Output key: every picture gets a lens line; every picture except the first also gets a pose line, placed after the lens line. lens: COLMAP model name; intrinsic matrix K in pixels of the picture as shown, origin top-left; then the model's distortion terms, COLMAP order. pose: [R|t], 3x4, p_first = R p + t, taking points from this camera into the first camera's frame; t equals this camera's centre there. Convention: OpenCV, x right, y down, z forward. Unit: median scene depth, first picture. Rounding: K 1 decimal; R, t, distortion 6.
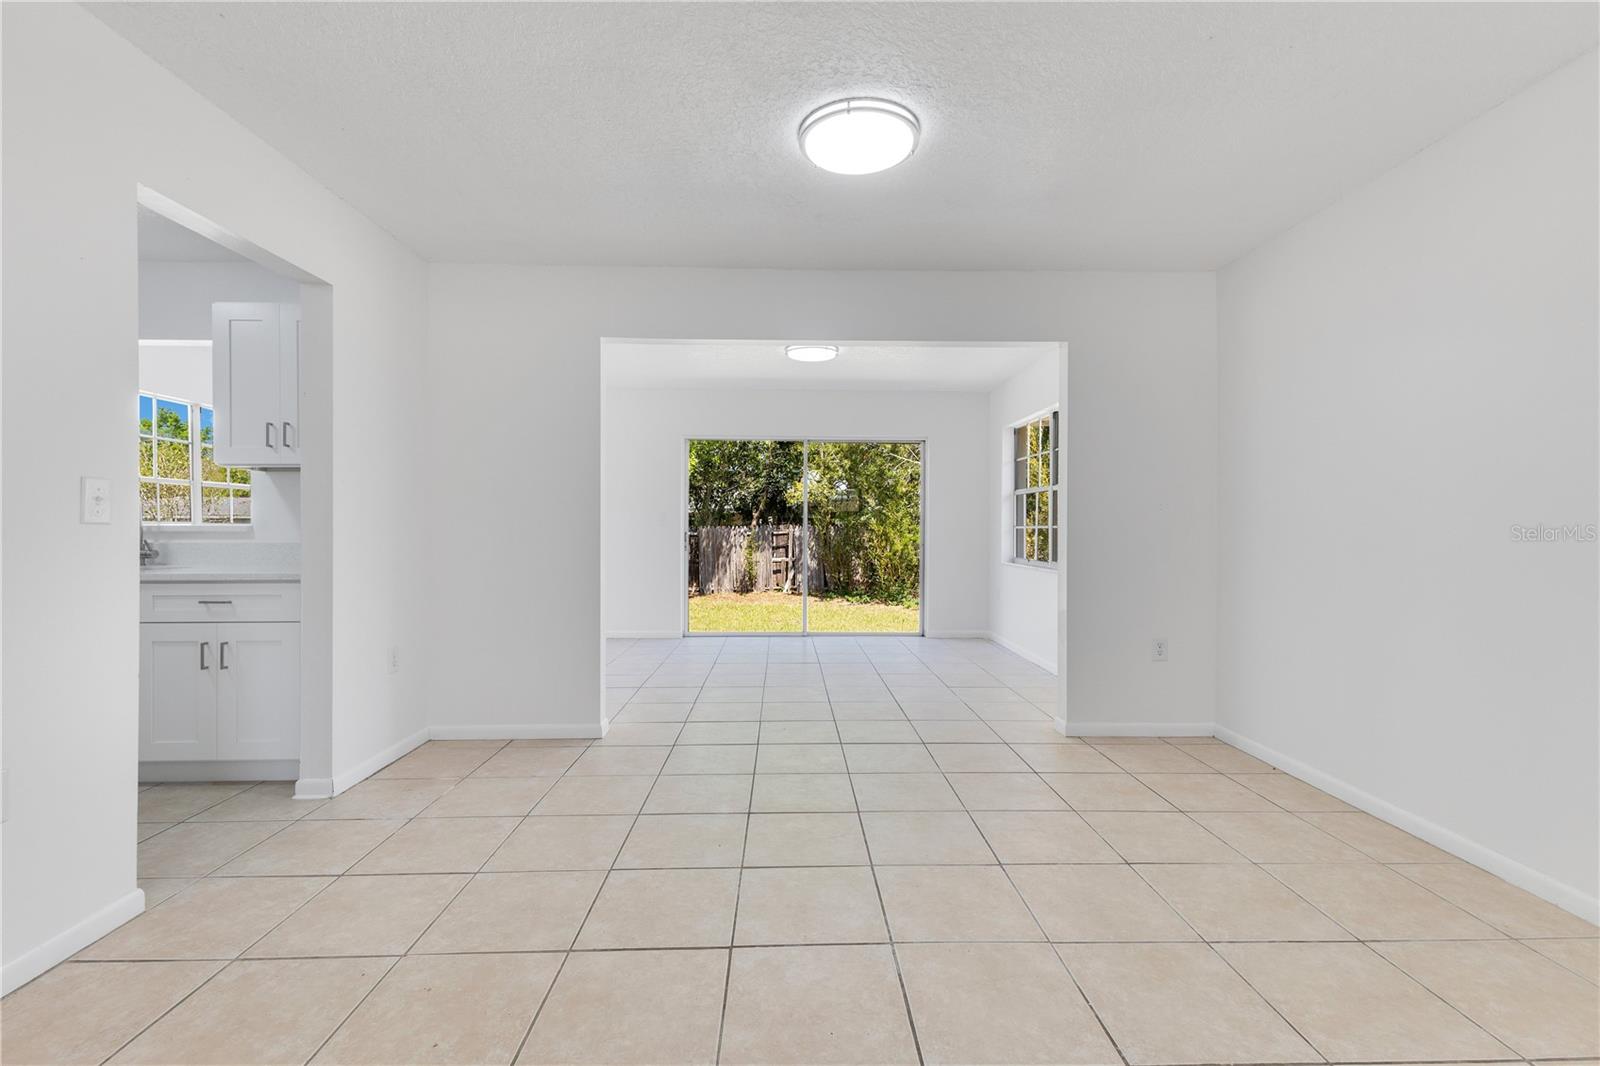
lens RADIAL K [[709.4, 0, 796.3], [0, 709.4, 526.3], [0, 0, 1]] dist [0.004510, 0.000371]
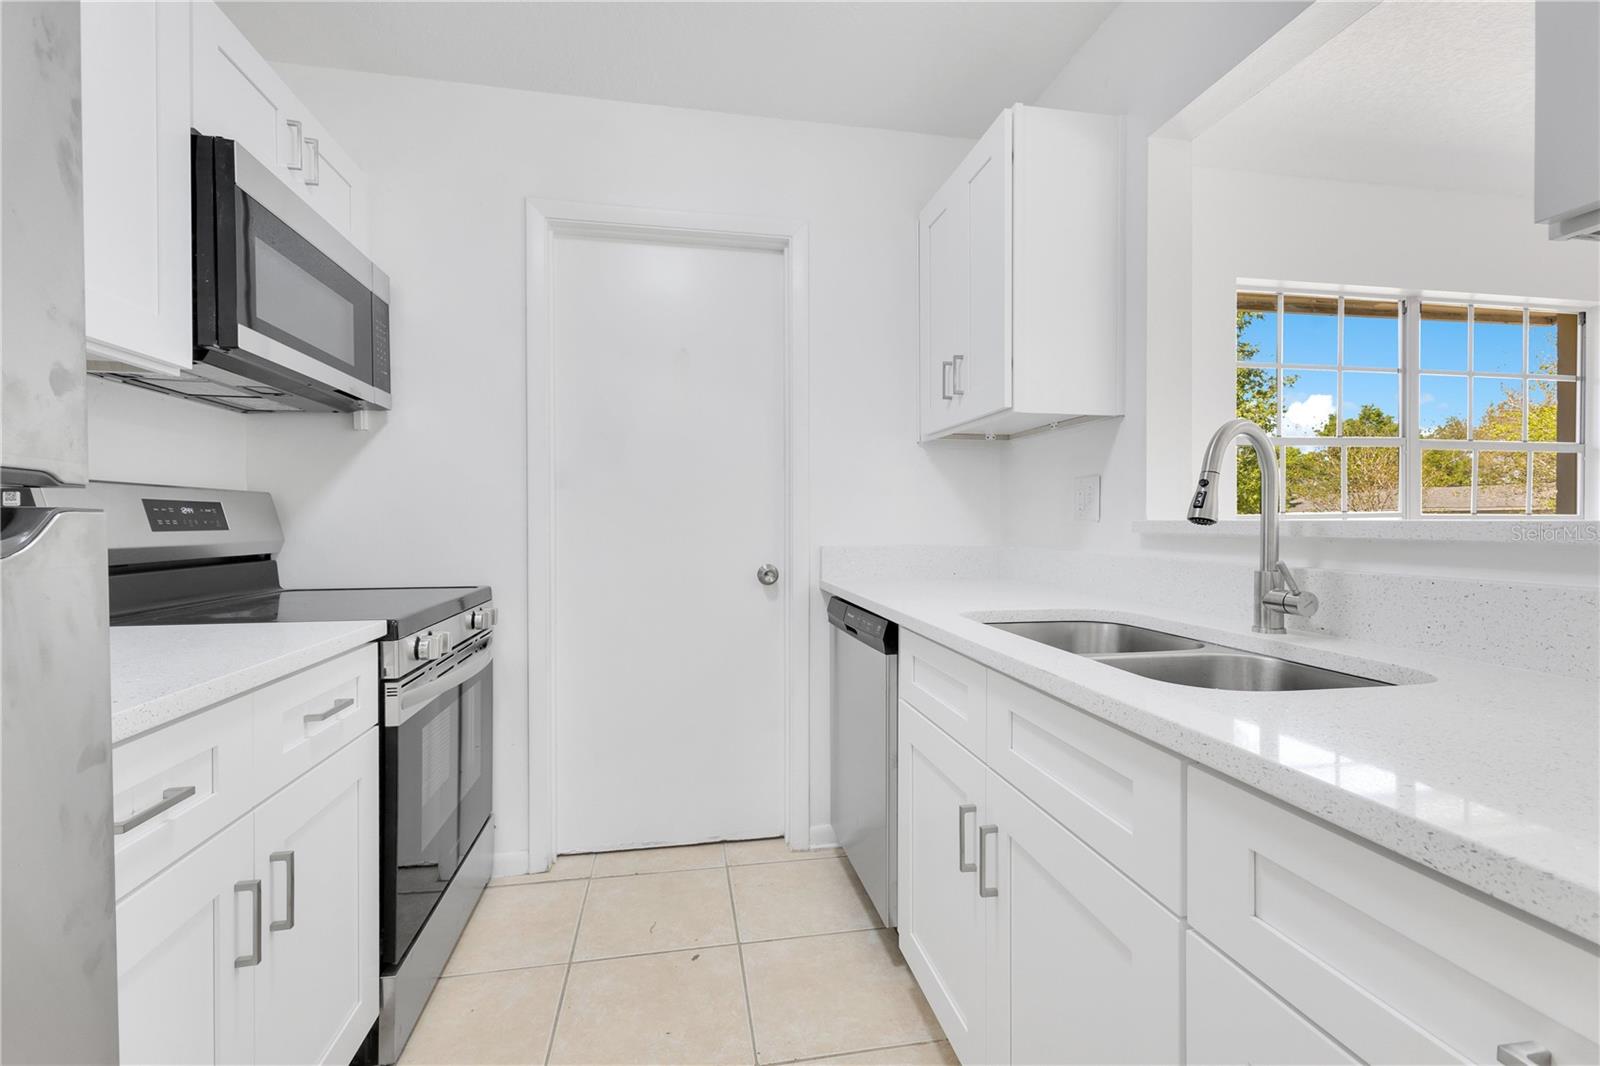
lens RADIAL K [[702.5, 0, 808.0], [0, 702.5, 532.0], [0, 0, 1]] dist [0.002153, -0.000163]
pose [[0.171948, 0.009668, -0.985059, -0.606885], [0.004525, 0.999934, 0.010604, 0.000014], [0.985096, -0.006281, 0.171893, 0.701818]]
